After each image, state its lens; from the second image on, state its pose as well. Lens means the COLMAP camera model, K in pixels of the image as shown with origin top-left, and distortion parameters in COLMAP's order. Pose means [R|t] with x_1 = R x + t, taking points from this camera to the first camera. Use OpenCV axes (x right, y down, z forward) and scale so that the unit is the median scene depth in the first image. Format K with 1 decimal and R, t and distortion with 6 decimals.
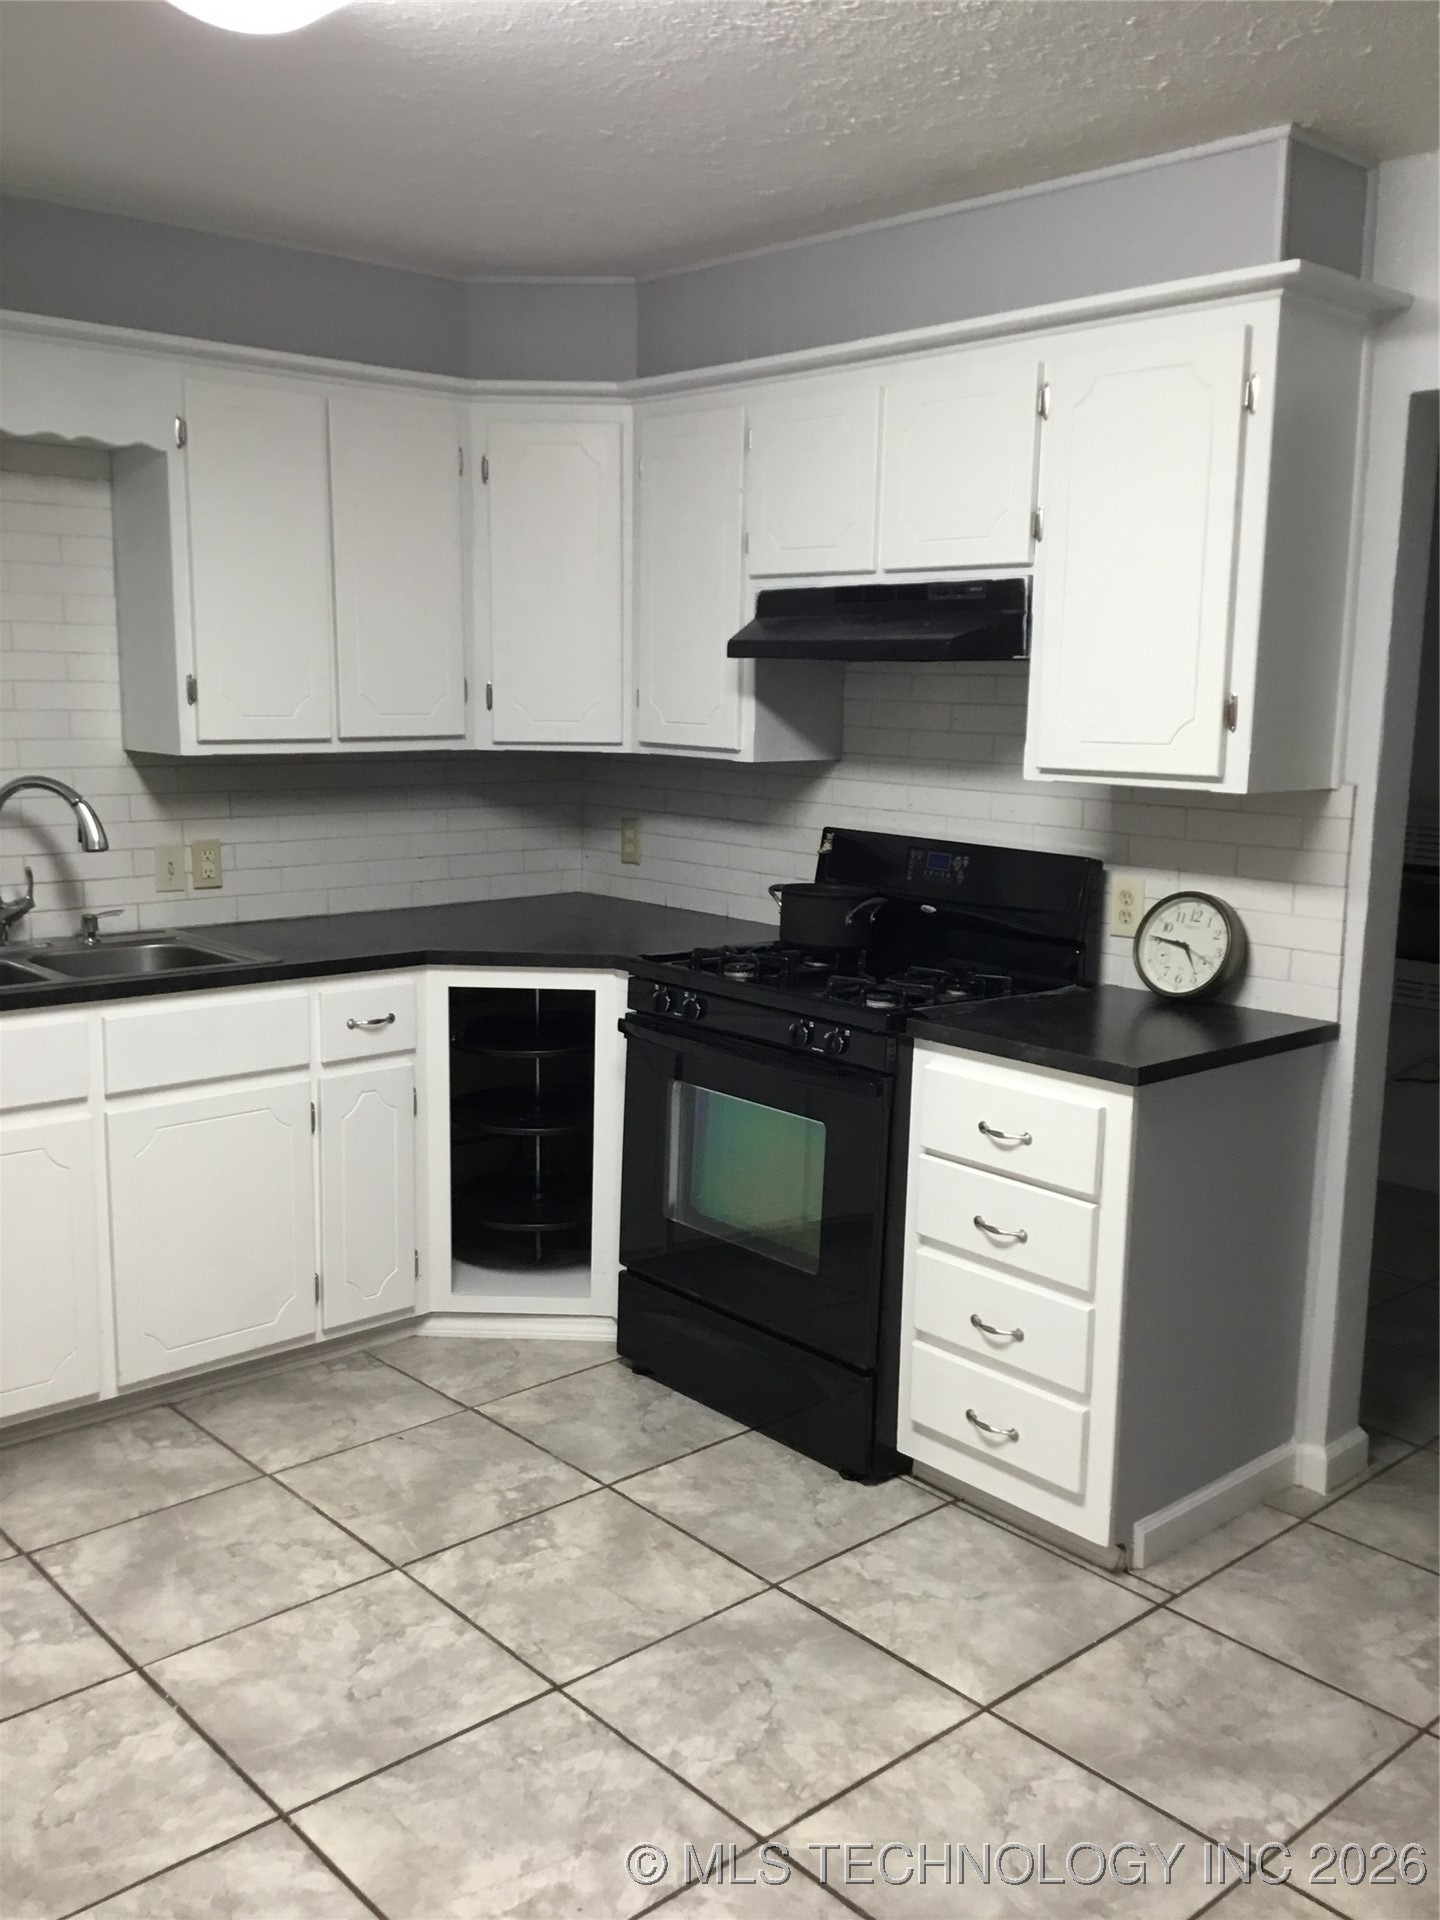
lens RADIAL K [[1739.8, 0, 723.1], [0, 1739.8, 953.7], [0, 0, 1]] dist [0.112345, -0.184820]
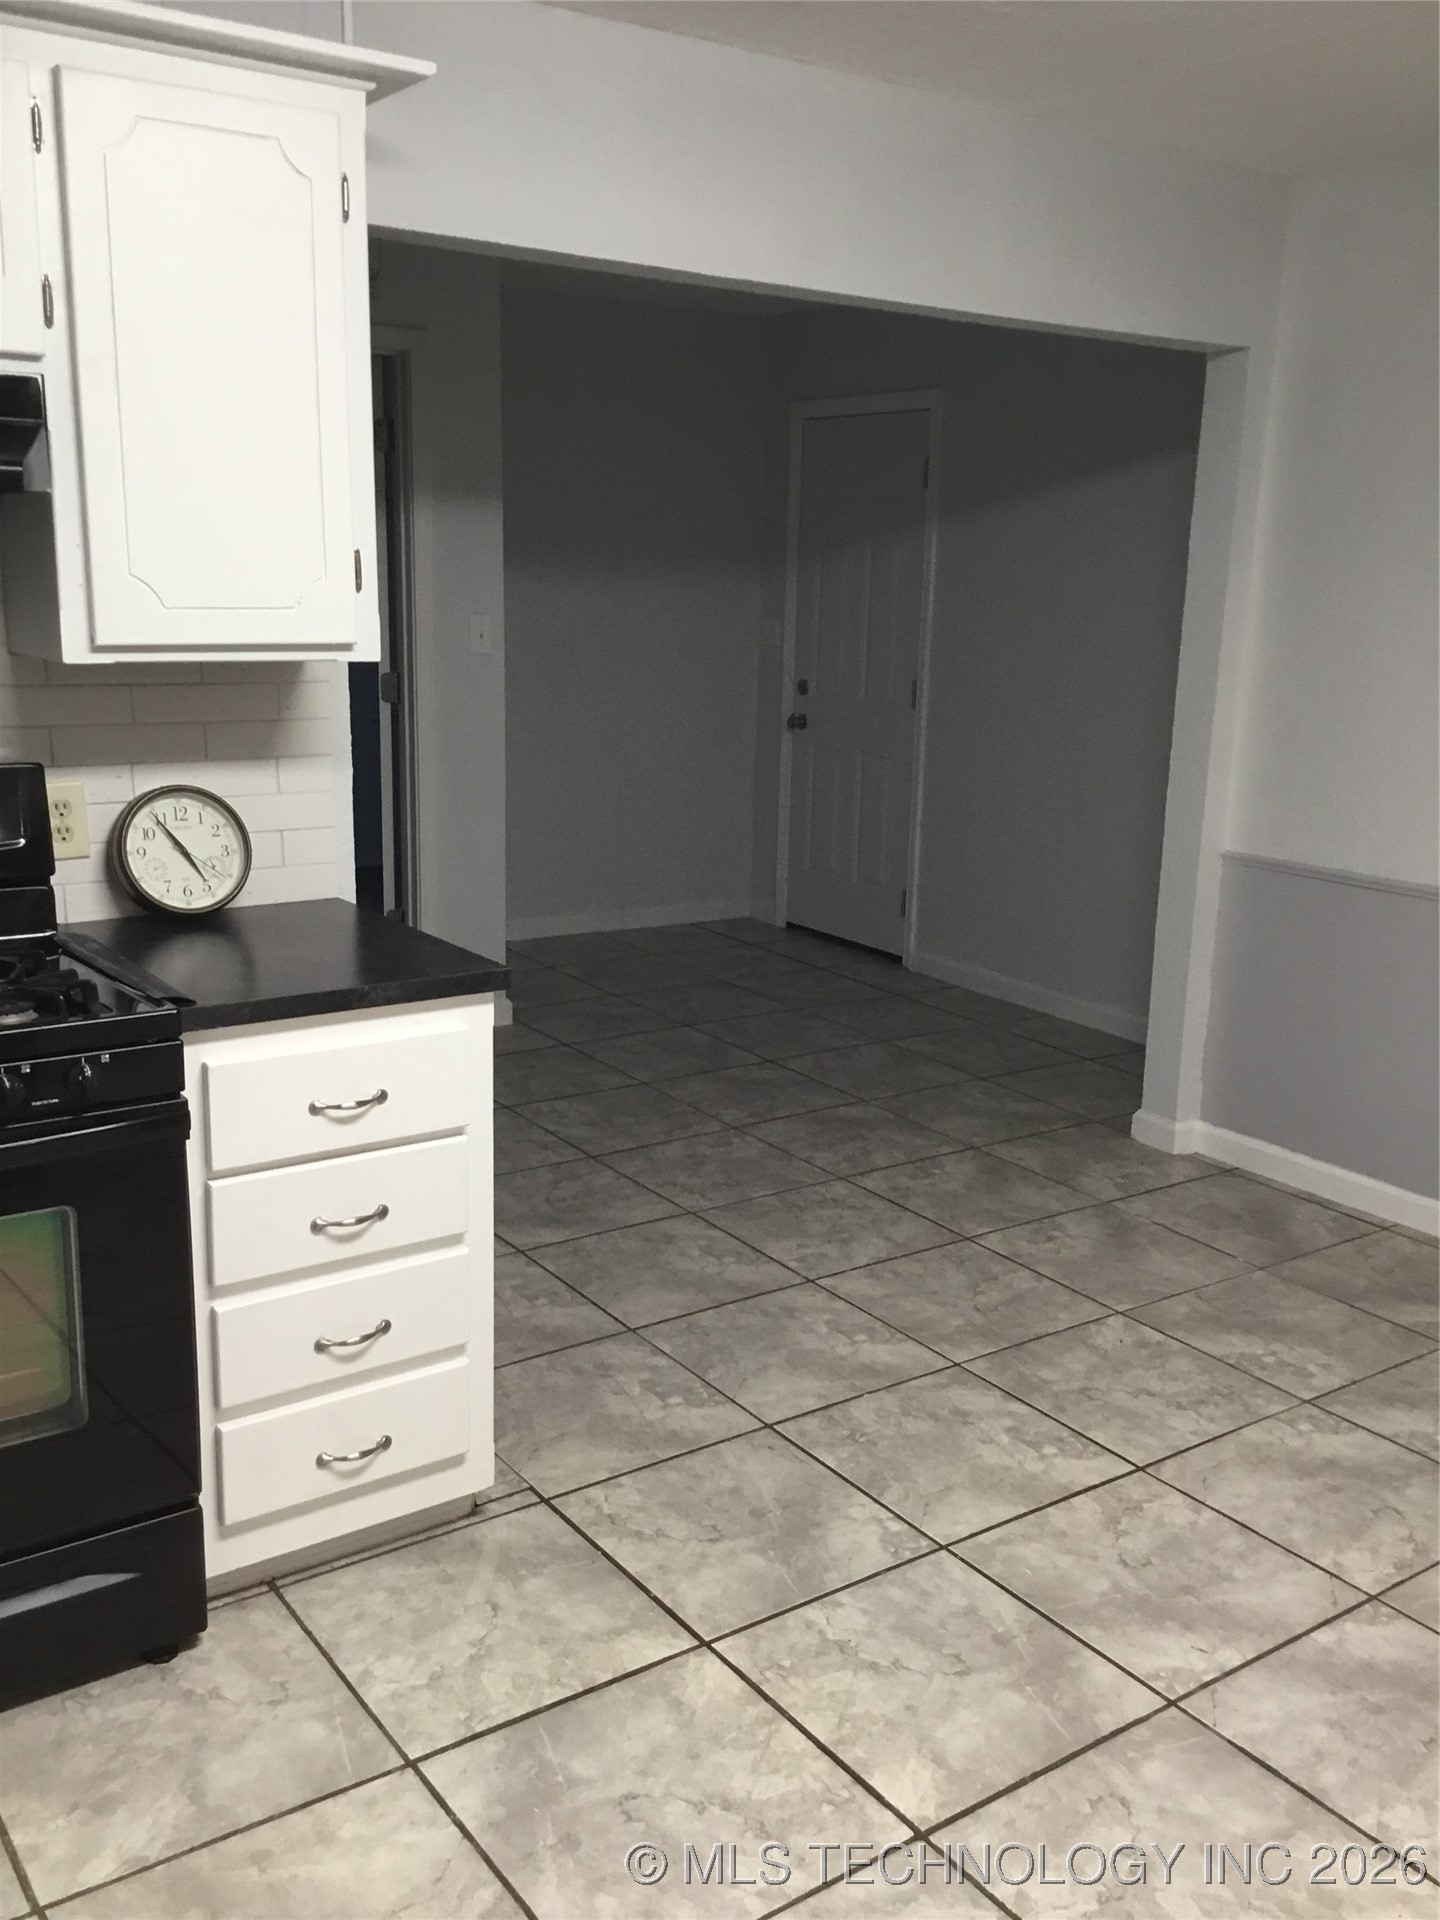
lens RADIAL K [[1739.8, 0, 723.1], [0, 1739.8, 953.7], [0, 0, 1]] dist [0.112345, -0.184820]
pose [[0.112796, -0.233870, 0.965703, -0.547130], [0.134841, 0.966517, 0.218318, -0.109349], [-0.984426, 0.105591, 0.140554, 0.661184]]
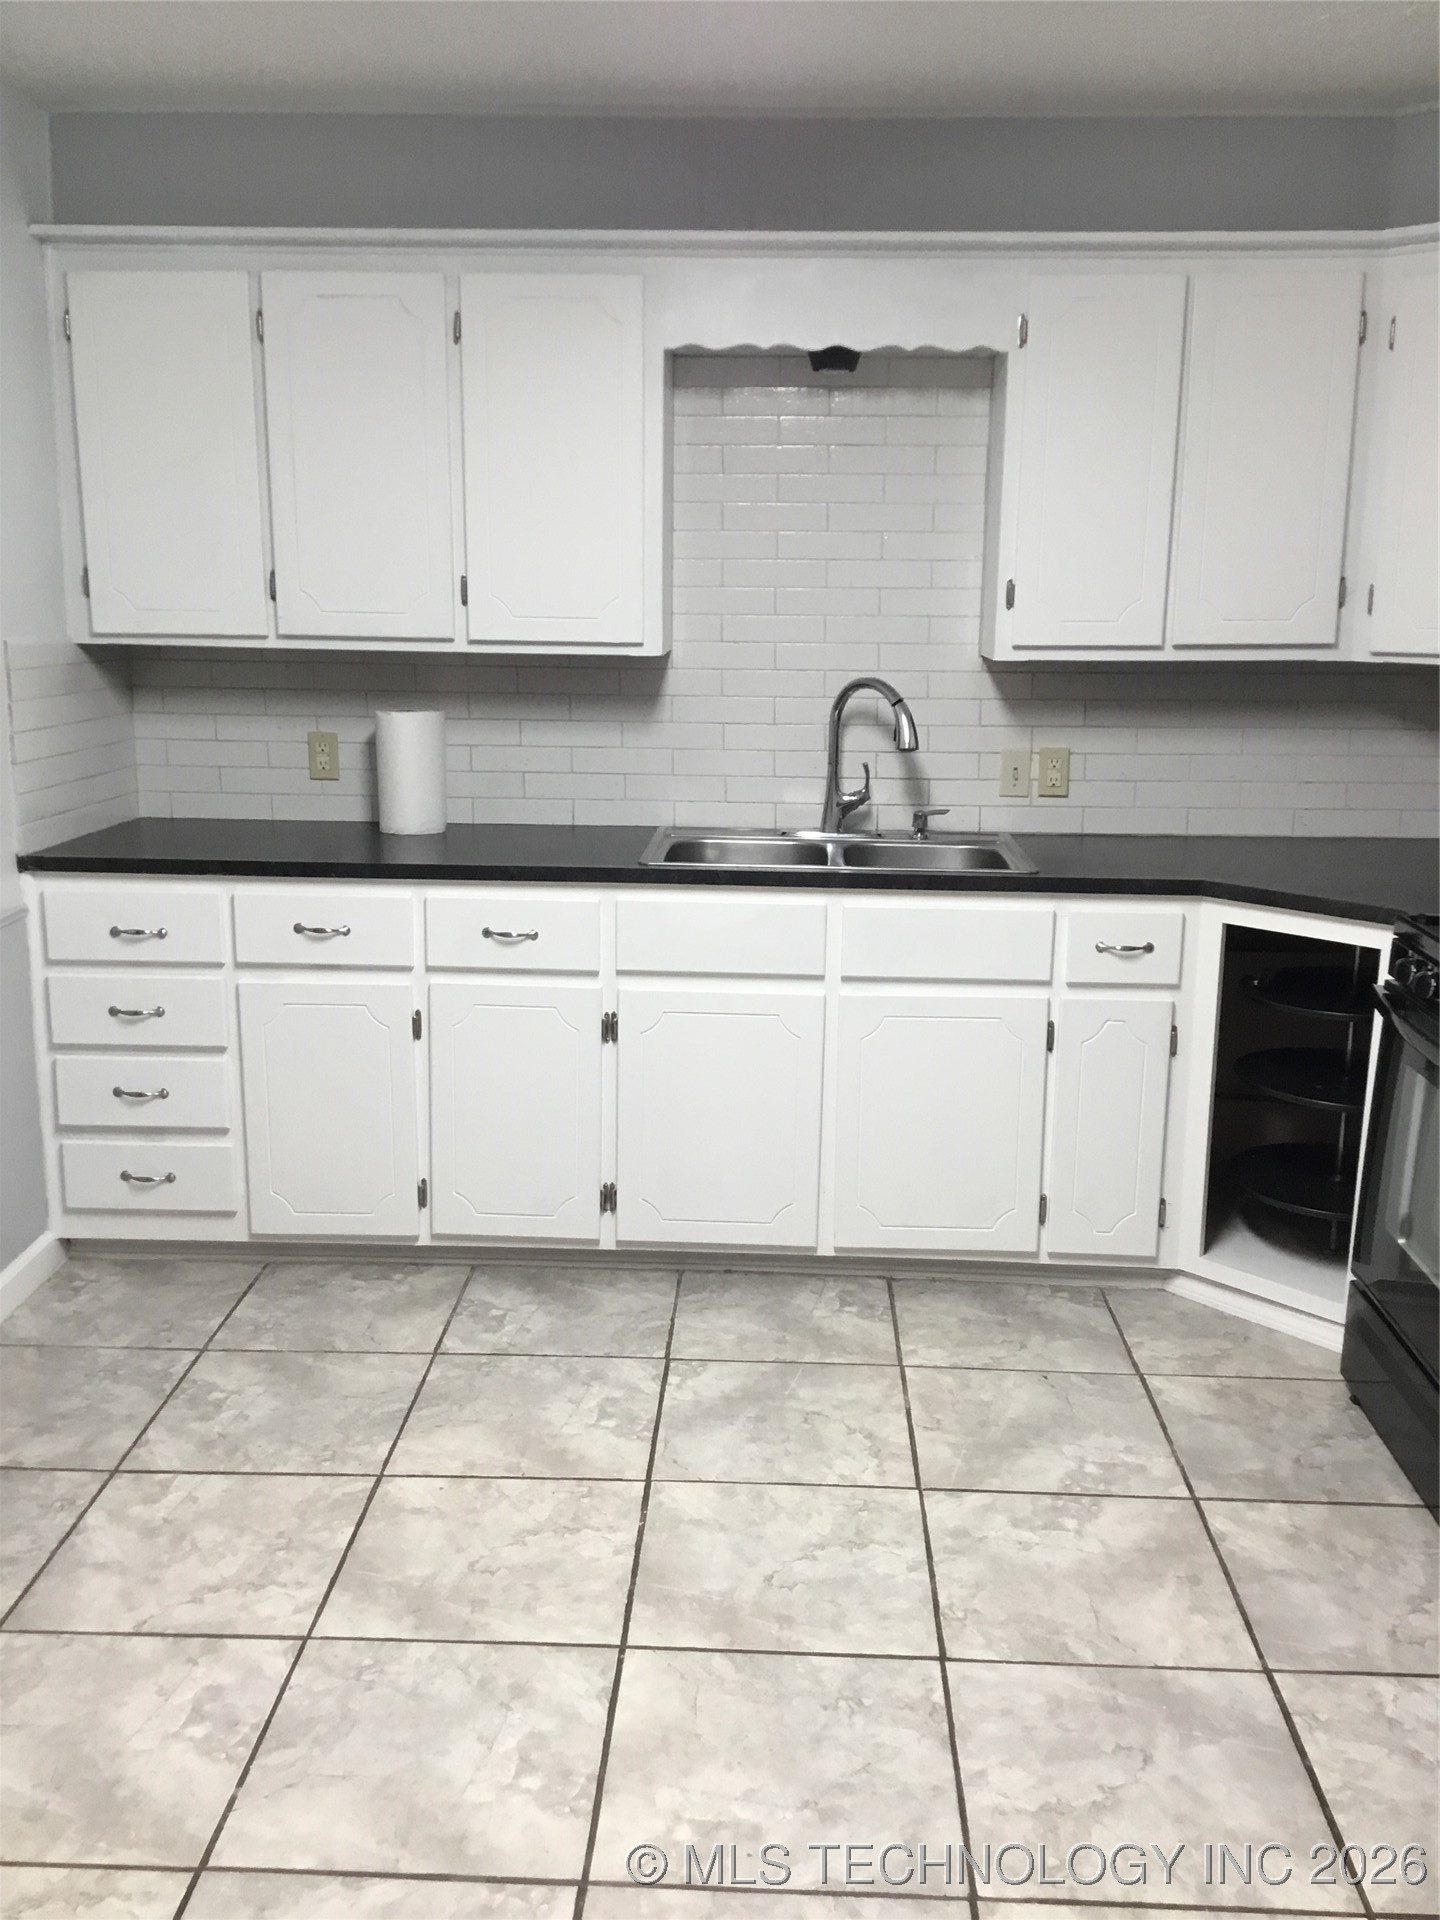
lens RADIAL K [[1739.8, 0, 723.1], [0, 1739.8, 953.7], [0, 0, 1]] dist [0.112345, -0.184820]
pose [[0.713135, 0.141984, -0.686498, 0.338277], [-0.110835, 0.989794, 0.089577, -0.021532], [0.692210, 0.012208, 0.721593, 0.194155]]
